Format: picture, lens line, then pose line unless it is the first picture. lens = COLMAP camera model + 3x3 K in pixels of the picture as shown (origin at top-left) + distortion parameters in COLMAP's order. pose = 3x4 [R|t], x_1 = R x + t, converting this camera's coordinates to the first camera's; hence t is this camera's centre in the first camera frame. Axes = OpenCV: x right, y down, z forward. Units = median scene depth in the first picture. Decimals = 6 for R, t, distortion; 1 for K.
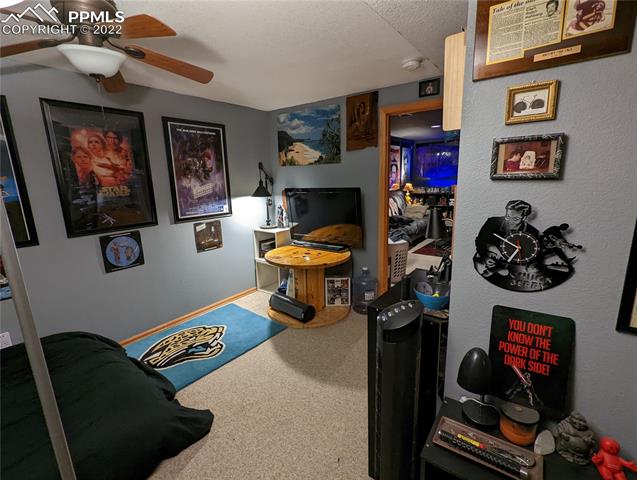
lens RADIAL K [[307.1, 0, 320.2], [0, 307.1, 240.8], [0, 0, 1]] dist [-0.000860, 0.000274]
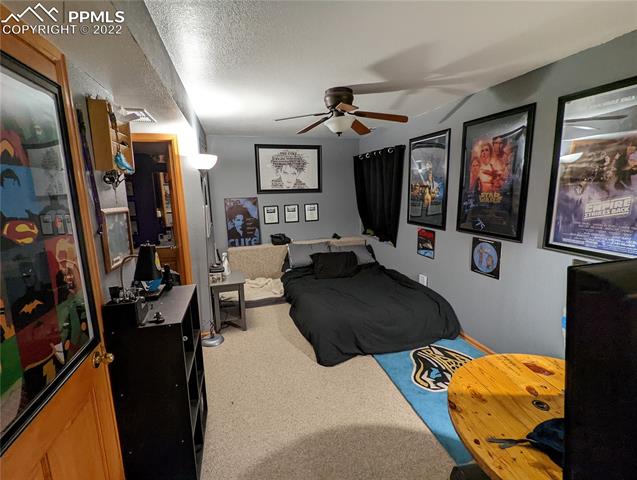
lens RADIAL K [[307.1, 0, 320.9], [0, 307.1, 241.1], [0, 0, 1]] dist [-0.000860, 0.000274]
pose [[-0.614506, 0.178788, -0.768386, 0.451437], [-0.126986, 0.938865, 0.320011, -0.271916], [0.778625, 0.294223, -0.554235, 1.143328]]
